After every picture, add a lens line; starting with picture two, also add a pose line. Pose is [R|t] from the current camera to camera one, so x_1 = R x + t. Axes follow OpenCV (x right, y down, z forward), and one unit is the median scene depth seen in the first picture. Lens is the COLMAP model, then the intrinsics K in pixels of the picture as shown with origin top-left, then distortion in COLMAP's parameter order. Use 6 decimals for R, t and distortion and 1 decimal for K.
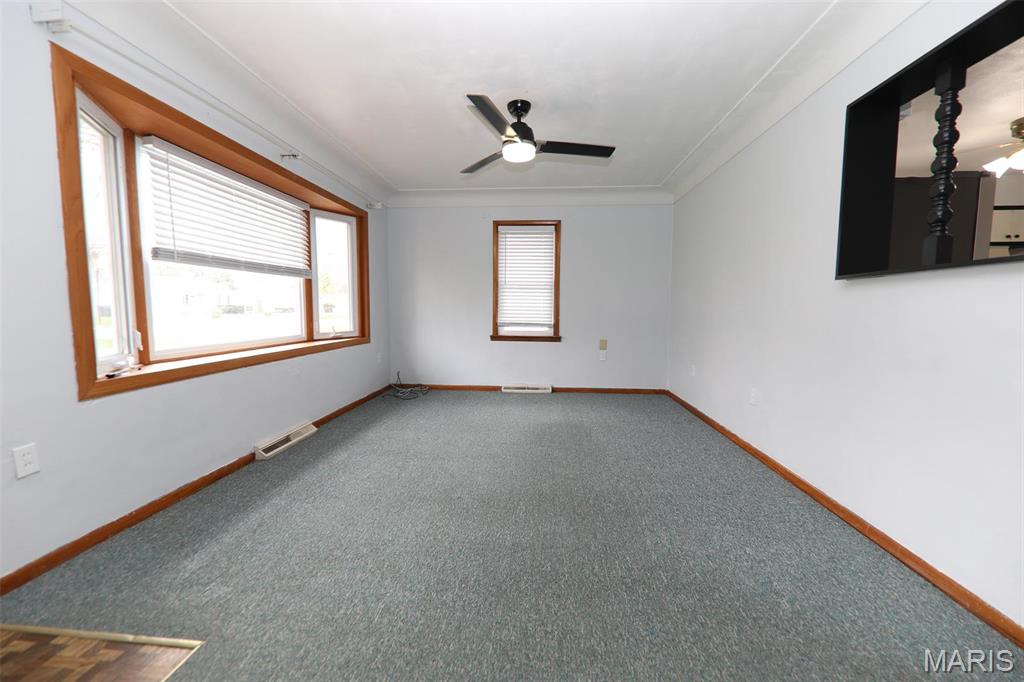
lens RADIAL K [[388.9, 0, 510.0], [0, 388.9, 338.9], [0, 0, 1]] dist [0.000358, 0.000075]
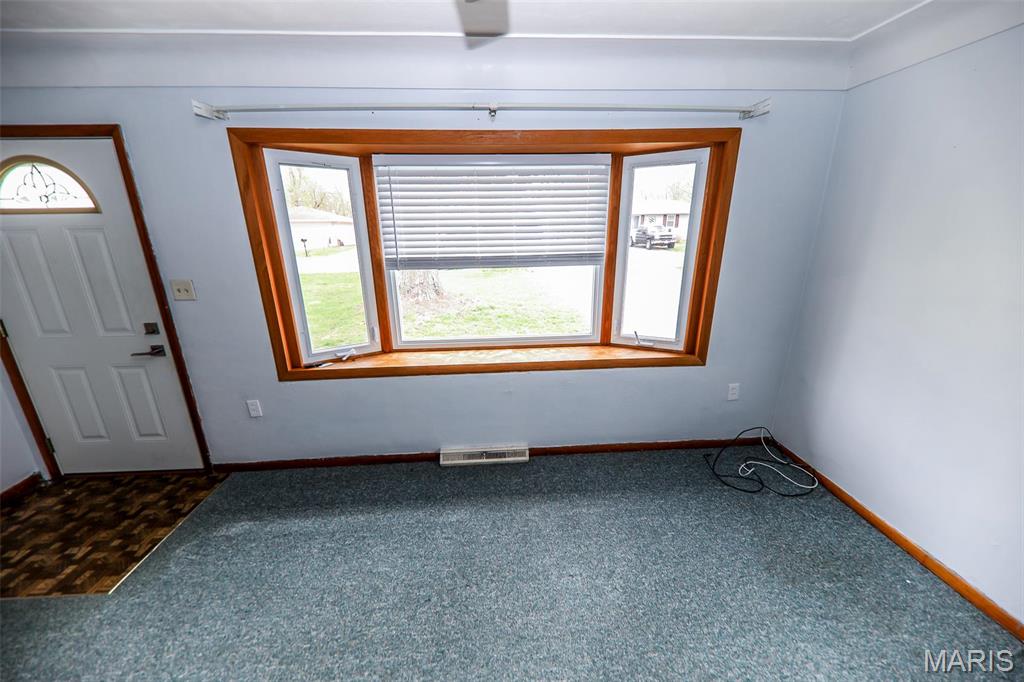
lens RADIAL K [[362.7, 0, 510.1], [0, 362.7, 342.0], [0, 0, 1]] dist [0.009445, -0.006857]
pose [[0.151086, 0.281193, -0.947683, 0.163295], [-0.066441, 0.959409, 0.274080, -0.215051], [0.986285, 0.021555, 0.163636, 0.814321]]
